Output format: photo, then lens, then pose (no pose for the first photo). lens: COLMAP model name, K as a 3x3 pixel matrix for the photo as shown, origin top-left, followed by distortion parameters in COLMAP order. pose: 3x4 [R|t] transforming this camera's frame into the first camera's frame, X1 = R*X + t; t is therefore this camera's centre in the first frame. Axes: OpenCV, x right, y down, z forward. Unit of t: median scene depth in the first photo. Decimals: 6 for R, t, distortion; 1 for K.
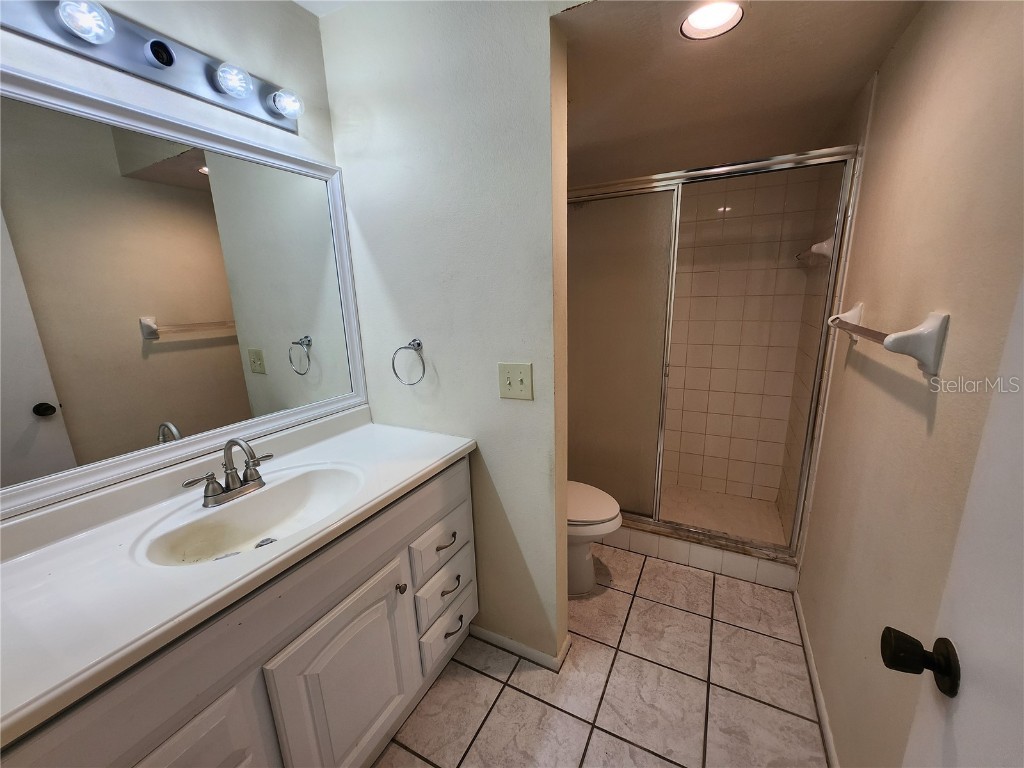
lens RADIAL K [[402.2, 0, 512.9], [0, 402.2, 379.3], [0, 0, 1]] dist [-0.002371, 0.001090]
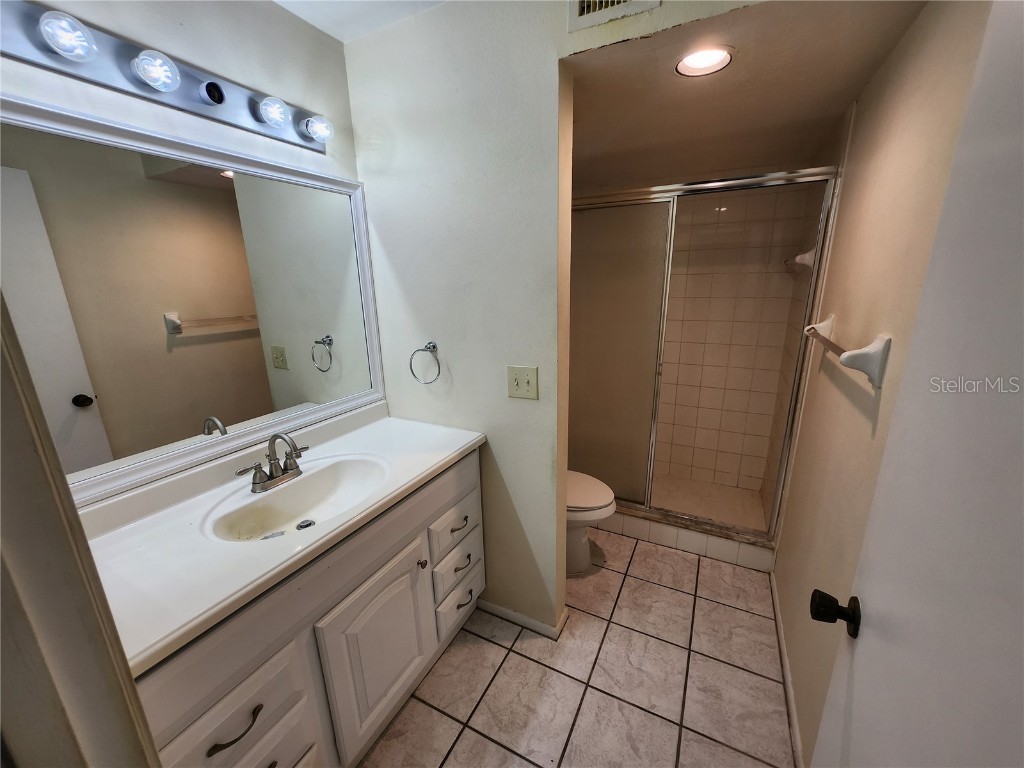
lens RADIAL K [[402.2, 0, 513.2], [0, 402.2, 377.1], [0, 0, 1]] dist [-0.002371, 0.001090]
pose [[0.999919, 0.010489, 0.007148, -0.026287], [-0.010676, 0.999589, 0.026615, -0.038004], [-0.006866, -0.026689, 0.999620, -0.109503]]
